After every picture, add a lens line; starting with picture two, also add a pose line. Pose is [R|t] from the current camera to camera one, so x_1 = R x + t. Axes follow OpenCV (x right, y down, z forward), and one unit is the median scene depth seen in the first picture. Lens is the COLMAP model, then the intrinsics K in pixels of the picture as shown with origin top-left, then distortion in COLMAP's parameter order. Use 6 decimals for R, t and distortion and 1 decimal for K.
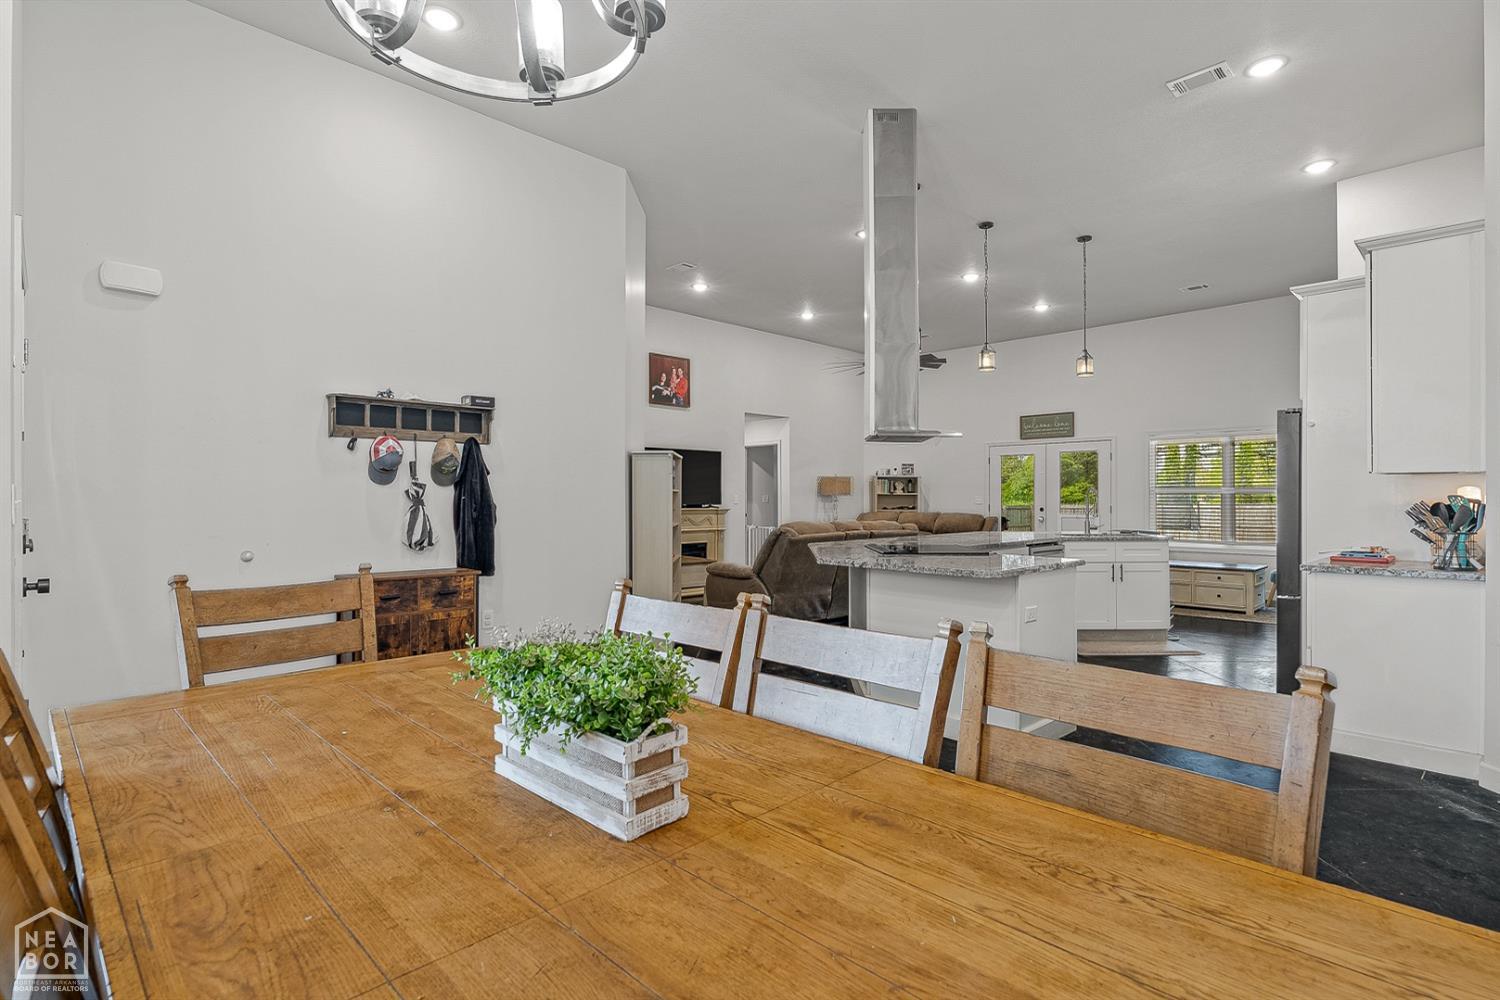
lens RADIAL K [[718.2, 0, 750.8], [0, 718.2, 497.5], [0, 0, 1]] dist [0.001238, 0.000149]
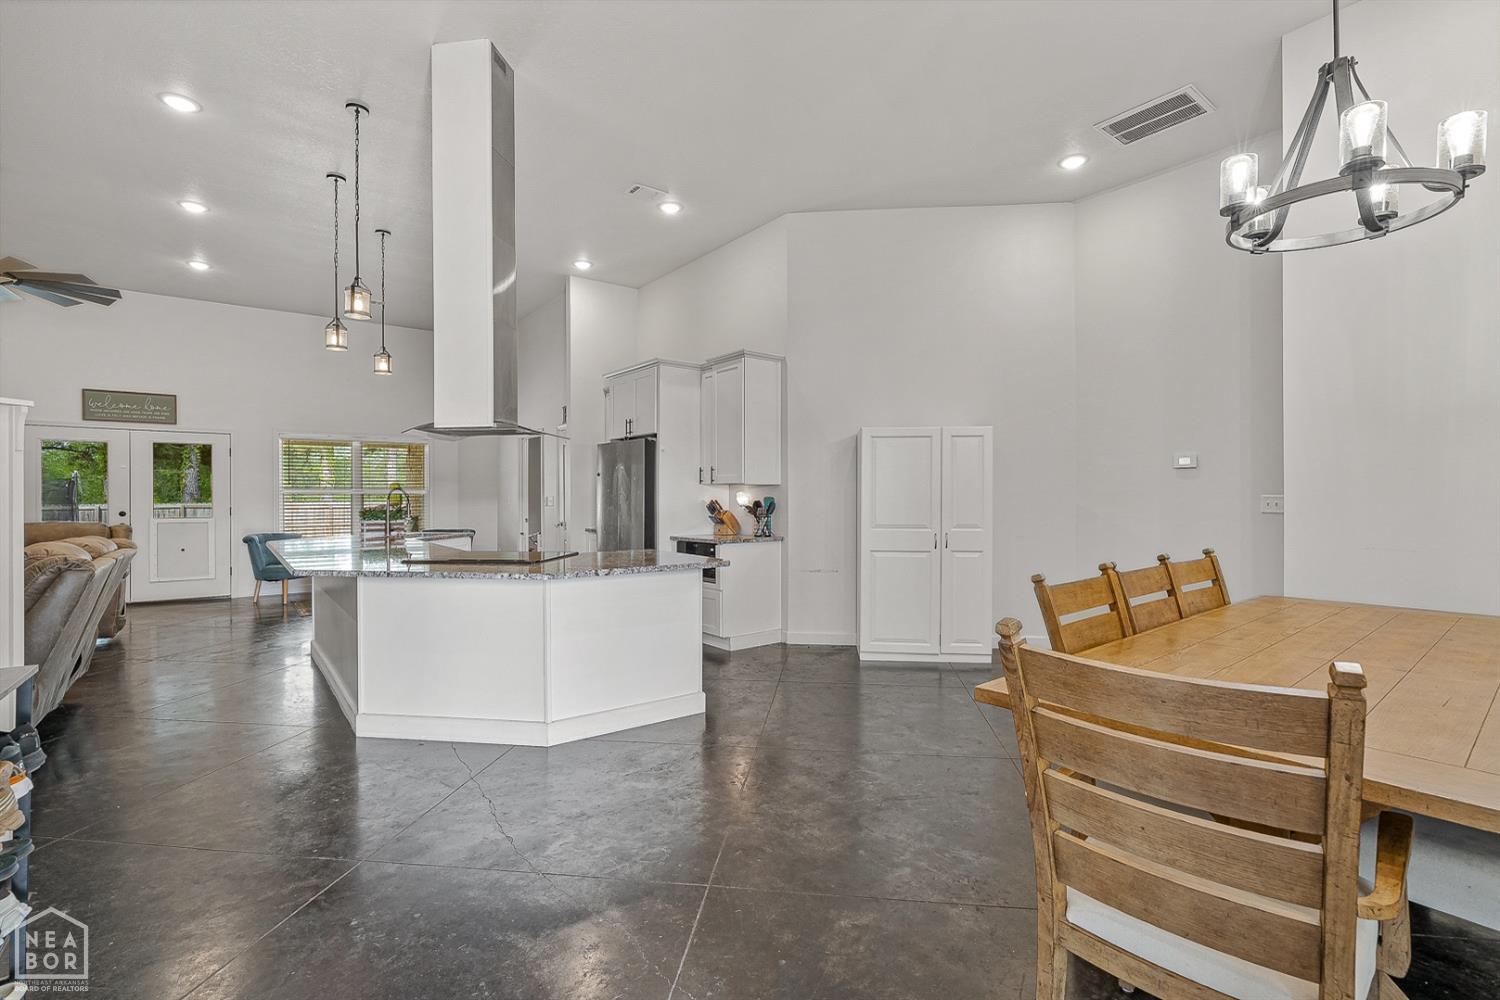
lens RADIAL K [[671.5, 0, 751.4], [0, 671.5, 498.2], [0, 0, 1]] dist [-0.009638, 0.002830]
pose [[0.118475, -0.005348, 0.992943, -0.226620], [0.000361, 0.999986, 0.005343, -0.003720], [-0.992957, -0.000275, 0.118475, 0.233749]]
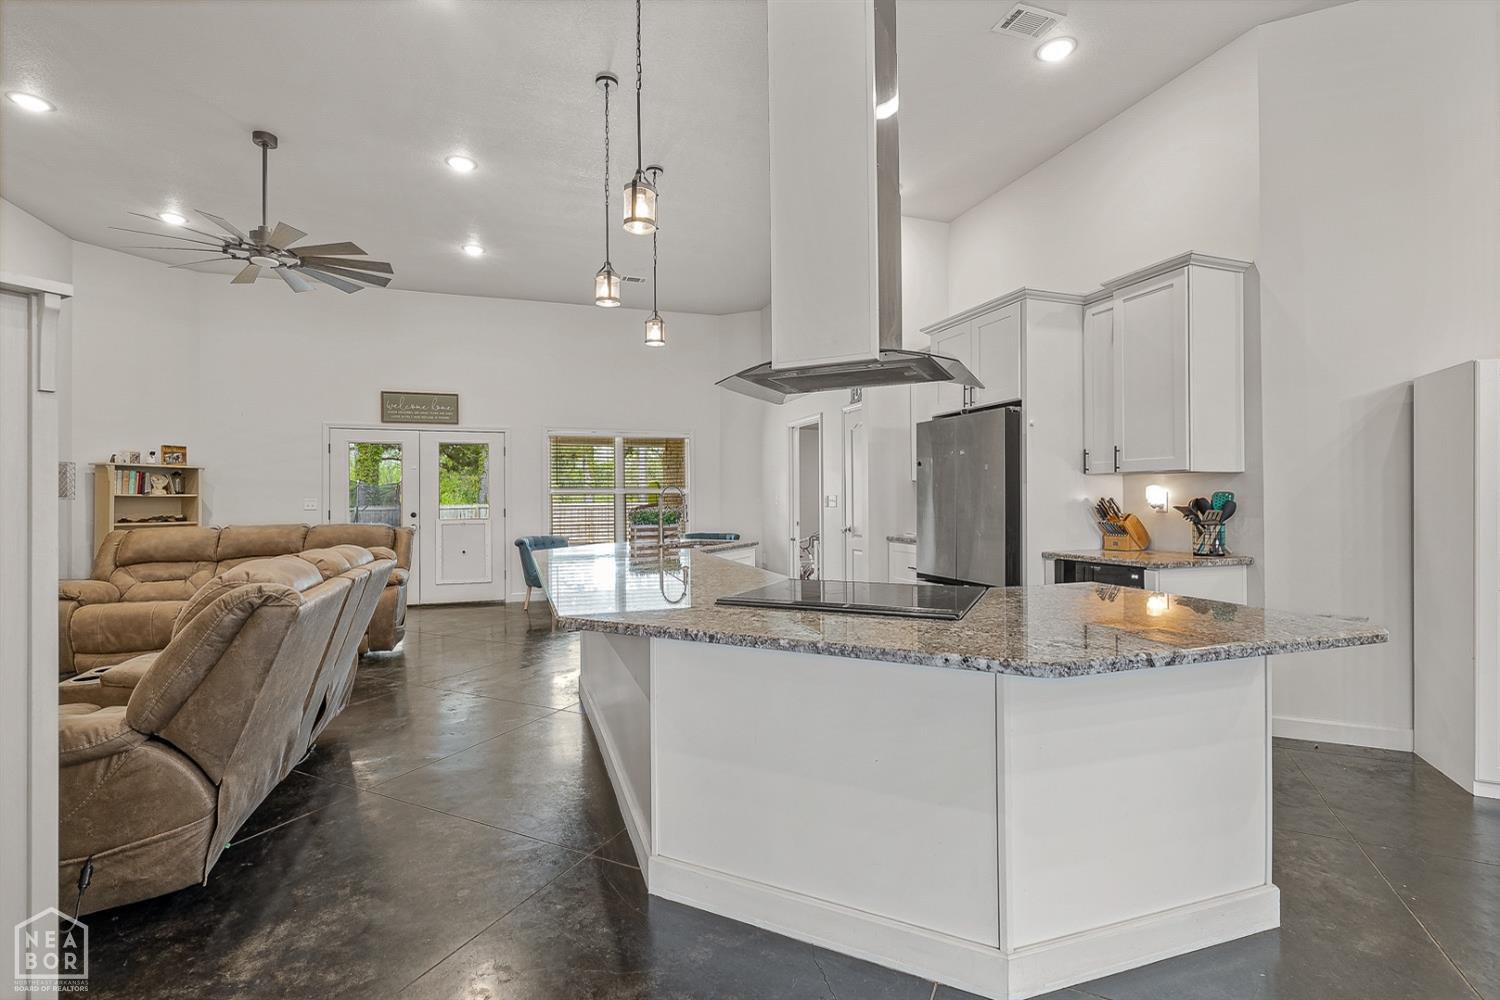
lens RADIAL K [[671.5, 0, 751.6], [0, 671.5, 491.7], [0, 0, 1]] dist [-0.009638, 0.002830]
pose [[0.429579, 0.002834, 0.903025, -0.087522], [0.006411, 0.999960, -0.006189, -0.001593], [-0.903007, 0.008448, 0.429543, 0.353869]]
